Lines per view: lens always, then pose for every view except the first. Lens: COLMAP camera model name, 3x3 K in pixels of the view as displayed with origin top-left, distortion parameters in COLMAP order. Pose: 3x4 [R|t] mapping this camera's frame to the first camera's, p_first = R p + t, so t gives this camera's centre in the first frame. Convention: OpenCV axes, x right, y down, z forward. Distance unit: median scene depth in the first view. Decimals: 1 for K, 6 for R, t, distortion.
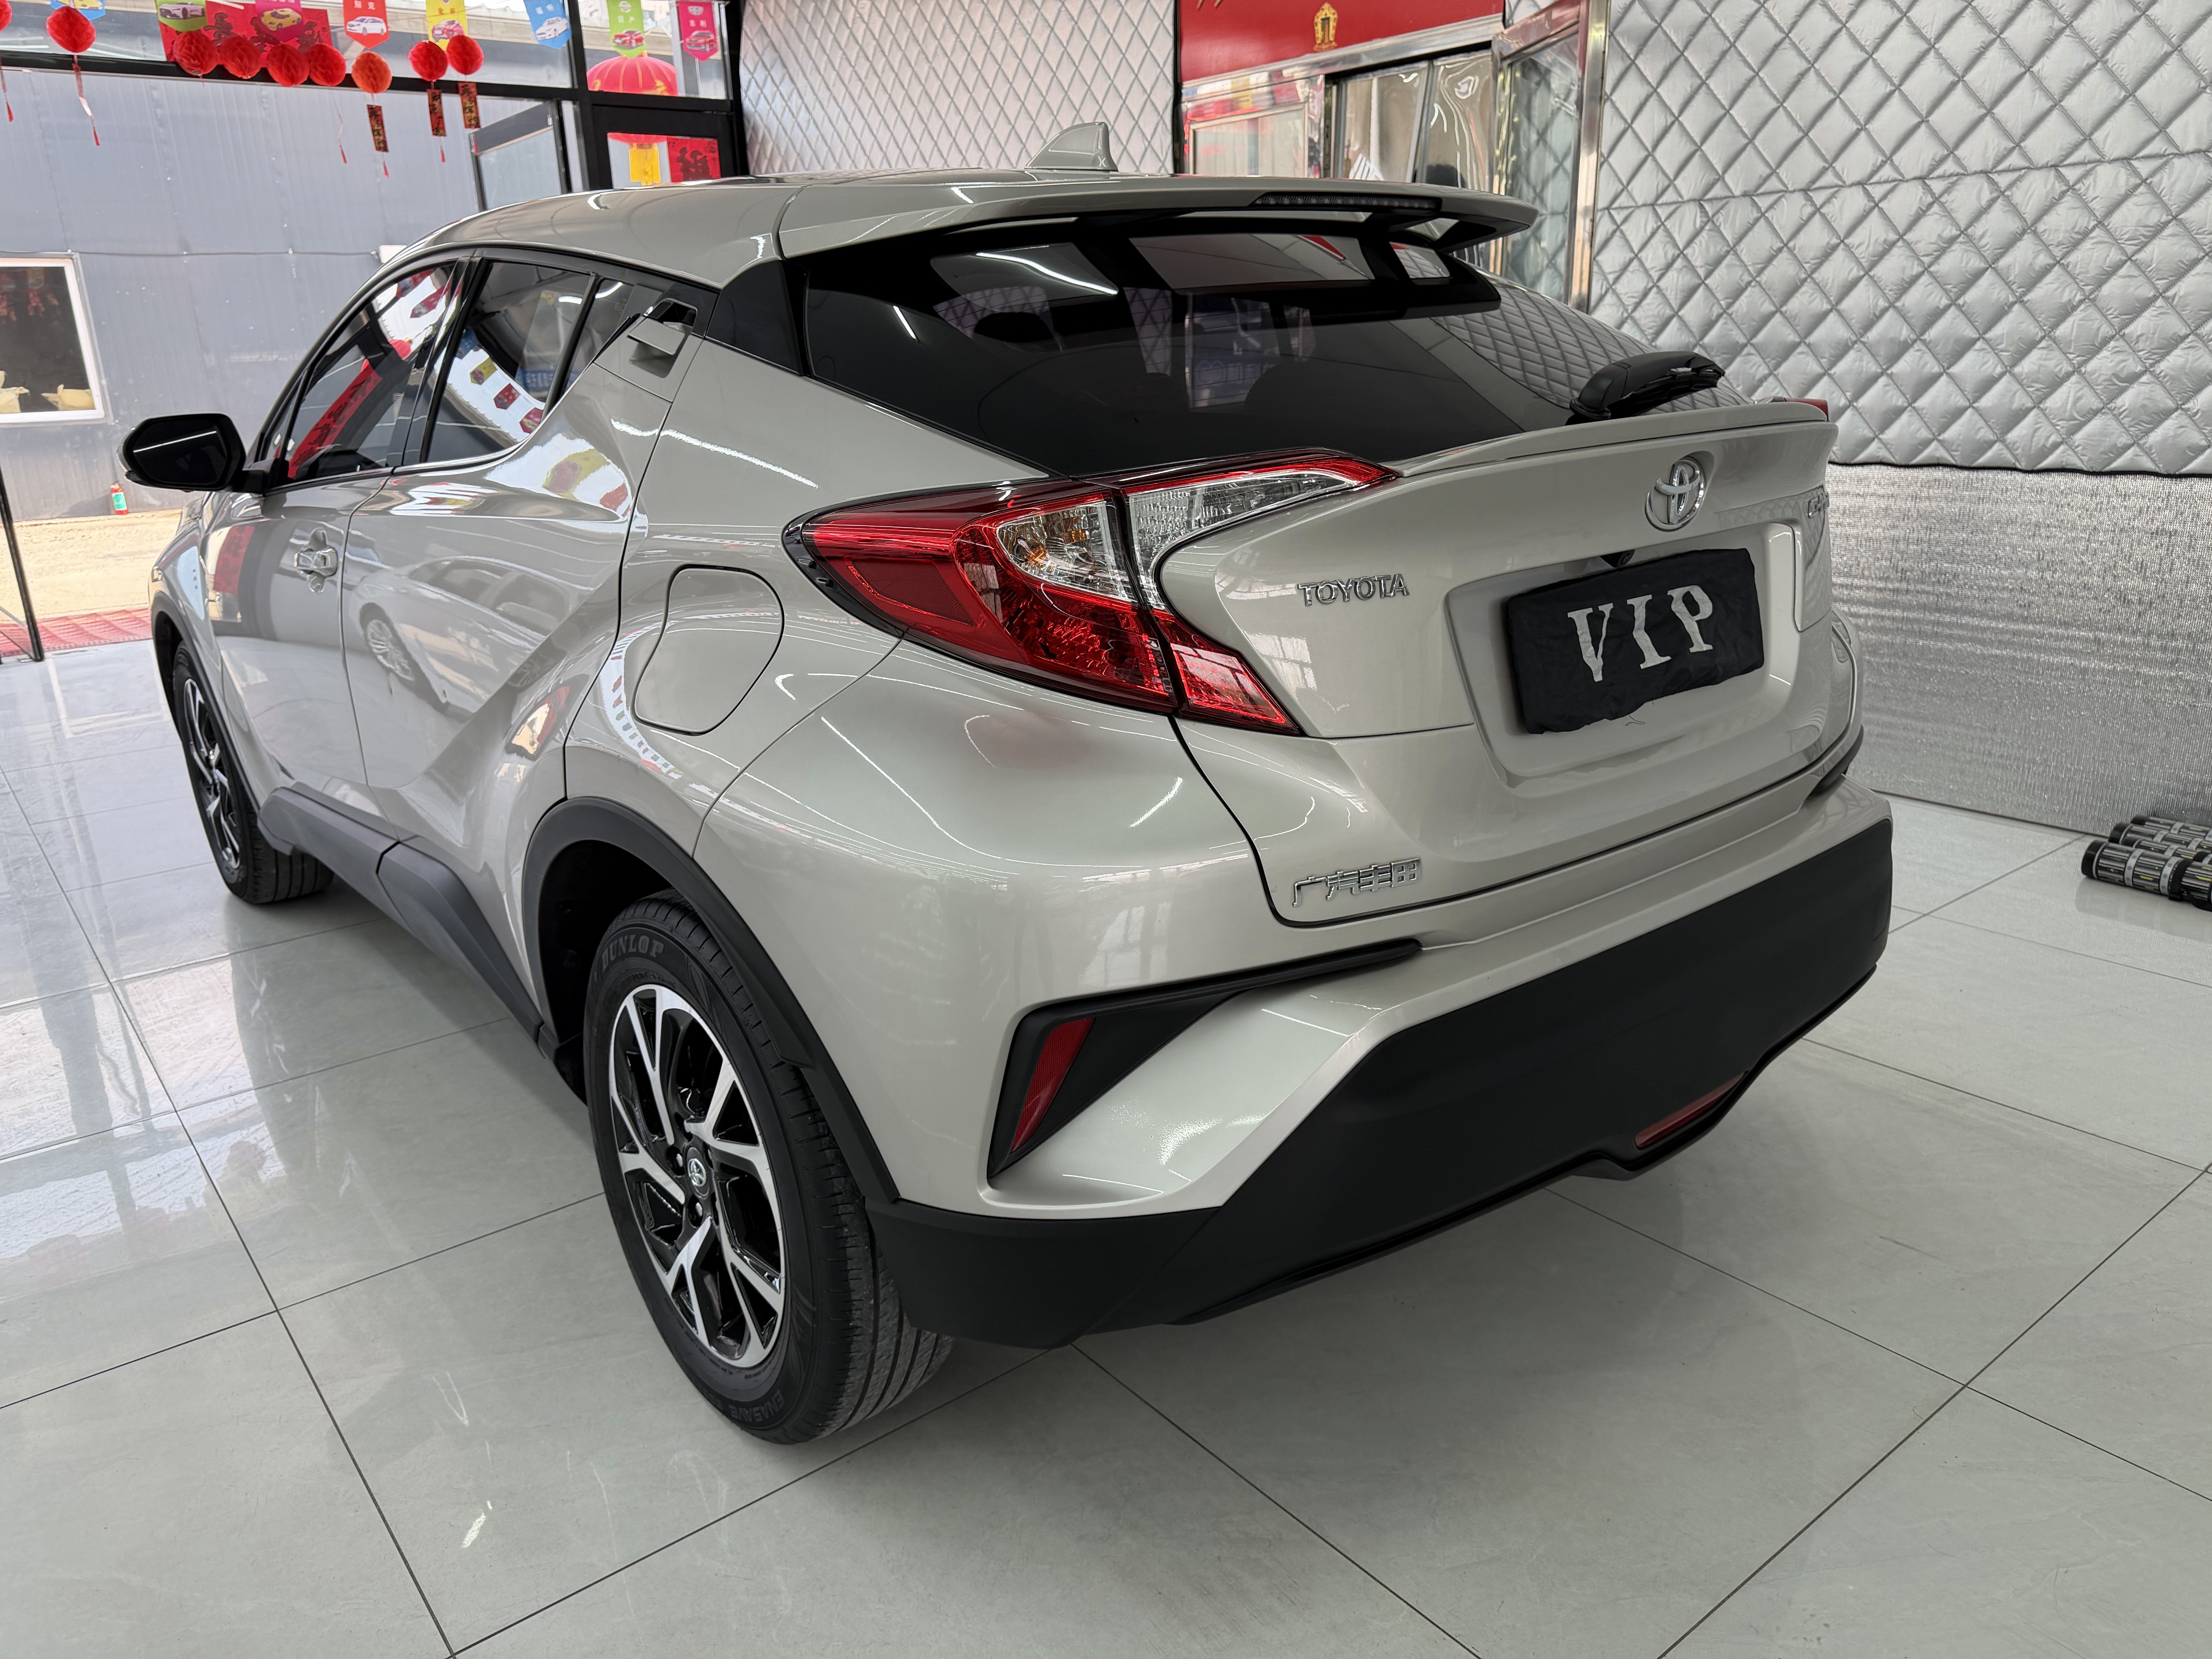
lens RADIAL K [[1601.1, 0, 1109.9], [0, 1601.1, 835.6], [0, 0, 1]] dist [0.017645, -0.002354]
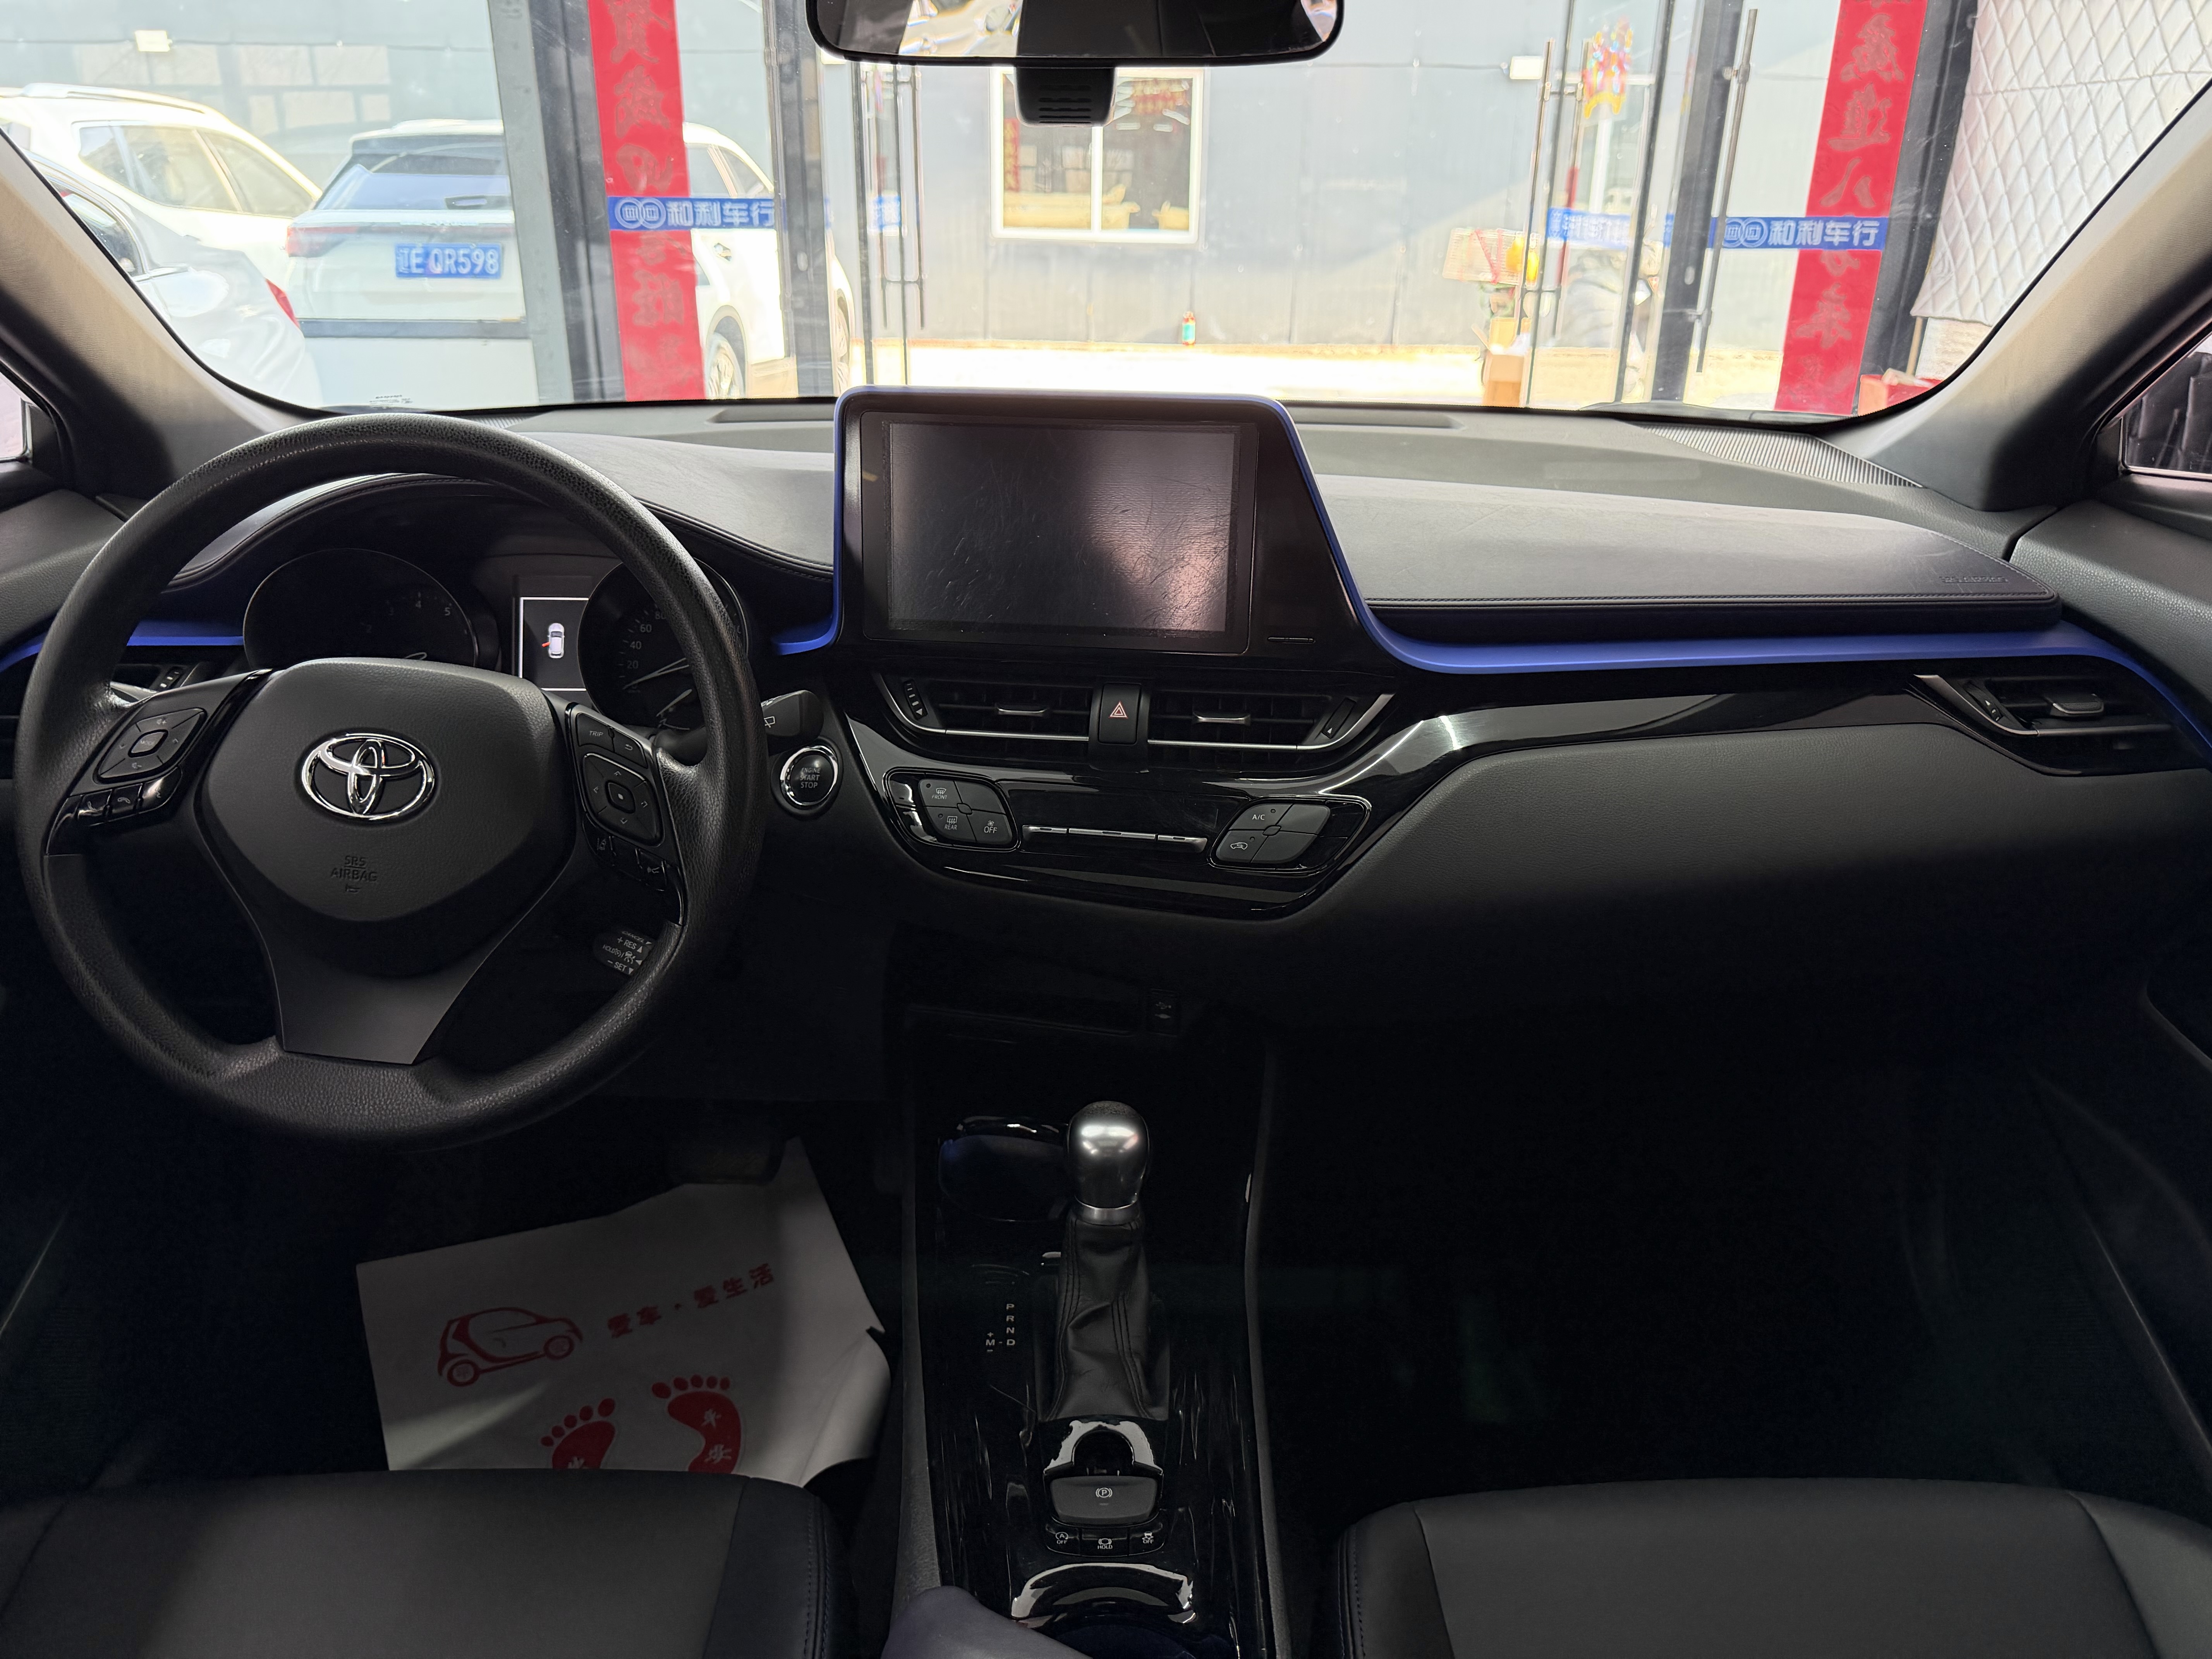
lens RADIAL K [[1587.4, 0, 1128.3], [0, 1587.4, 824.6], [0, 0, 1]] dist [0.055660, -0.080984]
pose [[0.786521, 0.272793, -0.554047, -0.066992], [-0.226790, 0.962052, 0.151731, -0.120766], [0.574413, 0.006313, 0.818541, 0.402552]]
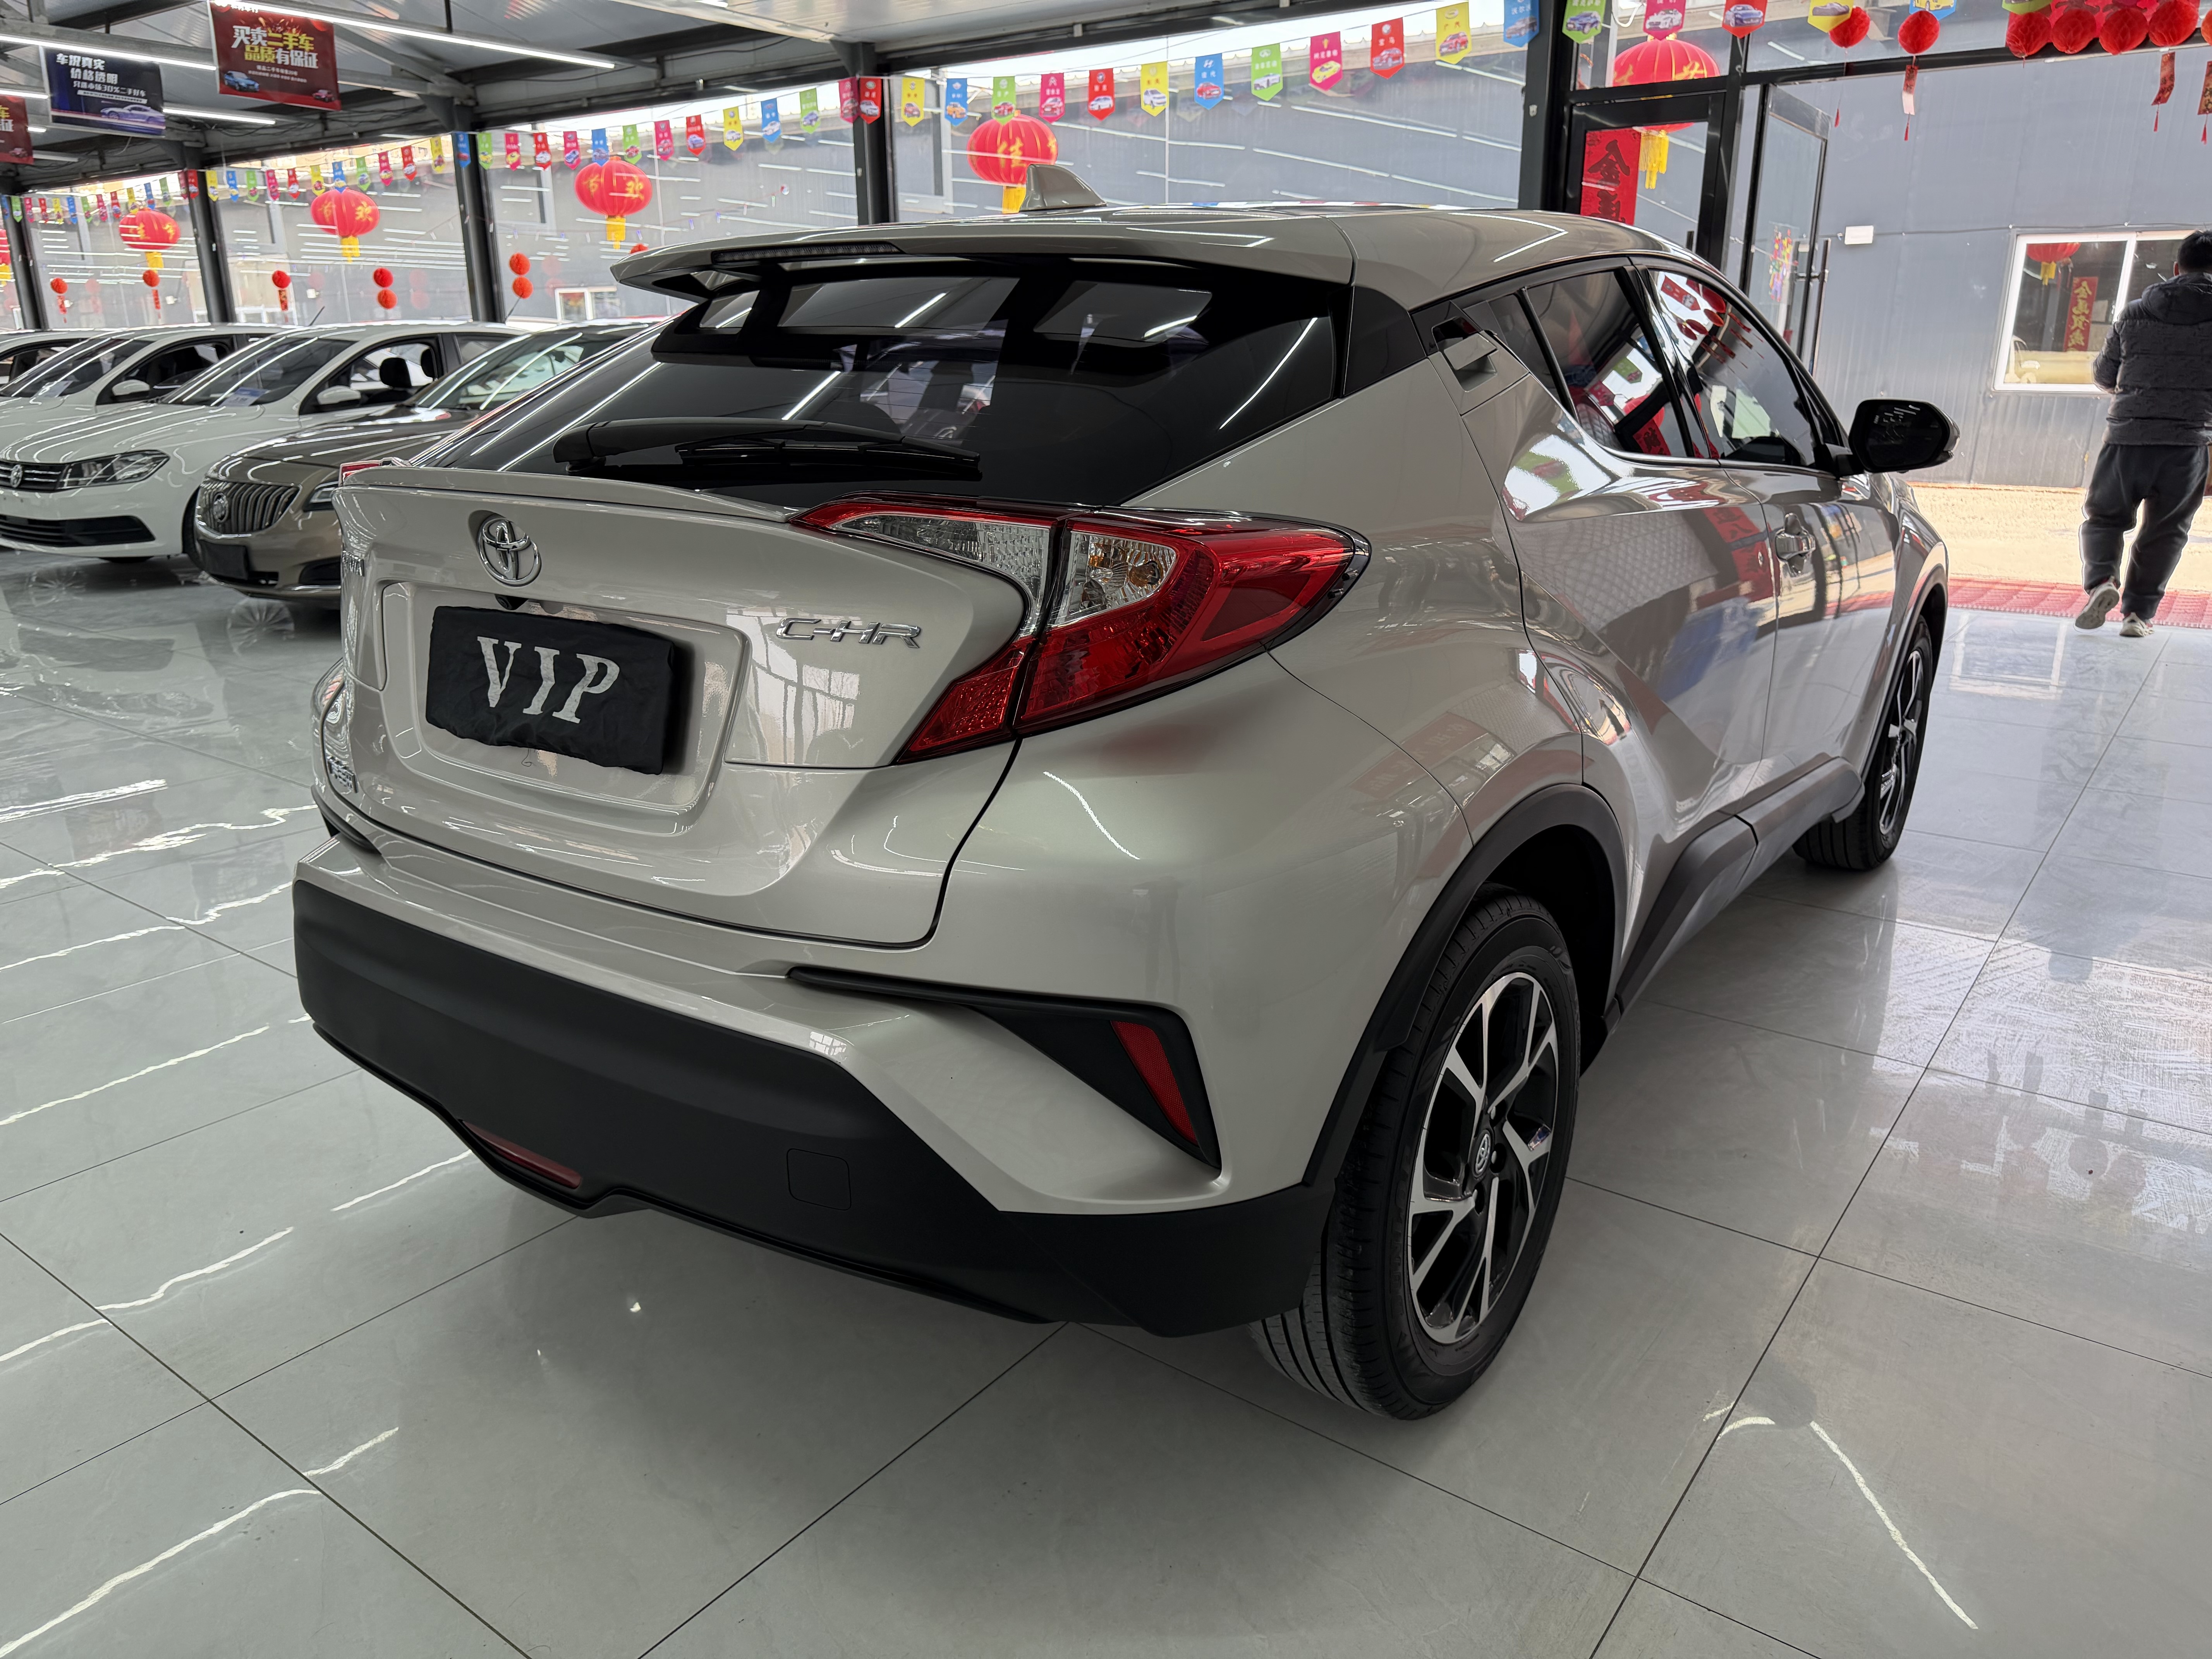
lens RADIAL K [[1601.1, 0, 1109.9], [0, 1601.1, 835.6], [0, 0, 1]] dist [0.017645, -0.002354]
pose [[0.272651, 0.316229, -0.908658, 0.331466], [-0.295750, 0.926260, 0.233612, -0.090843], [0.915529, 0.205041, 0.346071, 0.234735]]
